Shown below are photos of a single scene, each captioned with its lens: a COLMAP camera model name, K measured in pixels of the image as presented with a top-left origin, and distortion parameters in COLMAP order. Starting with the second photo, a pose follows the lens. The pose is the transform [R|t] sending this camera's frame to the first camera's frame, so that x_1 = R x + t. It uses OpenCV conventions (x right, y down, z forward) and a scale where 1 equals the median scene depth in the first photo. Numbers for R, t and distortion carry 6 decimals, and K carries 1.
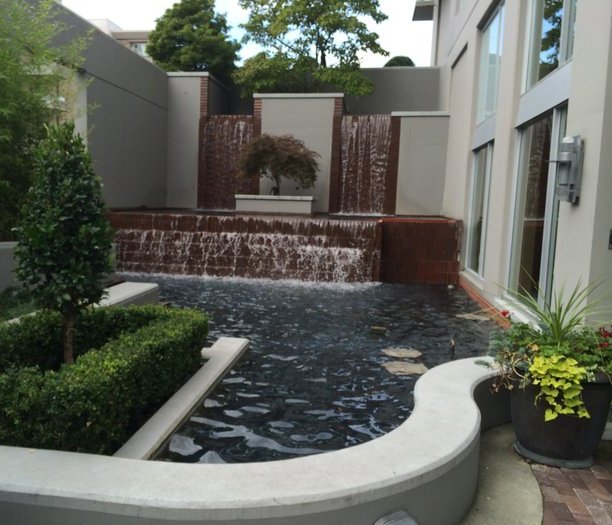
lens RADIAL K [[614.4, 0, 303.7], [0, 614.4, 262.3], [0, 0, 1]] dist [0.047696, 0.000000]
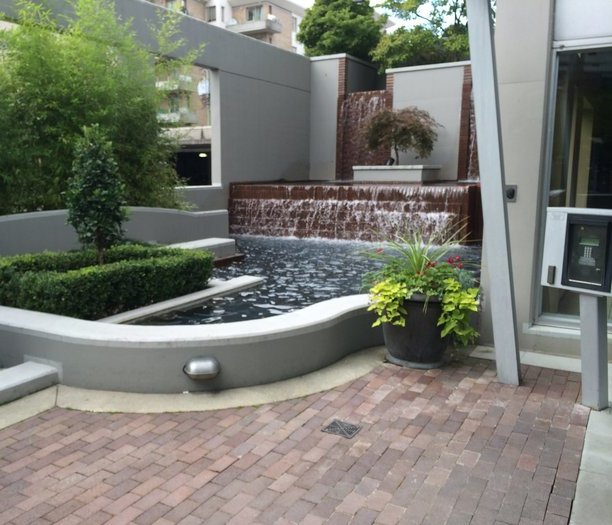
lens RADIAL K [[614.4, 0, 279.1], [0, 614.4, 262.8], [0, 0, 1]] dist [0.047696, 0.000000]
pose [[0.930529, 0.022686, -0.365514, 0.155938], [-0.006479, 0.998943, 0.045506, 0.012500], [0.366160, -0.039977, 0.929693, -0.074813]]
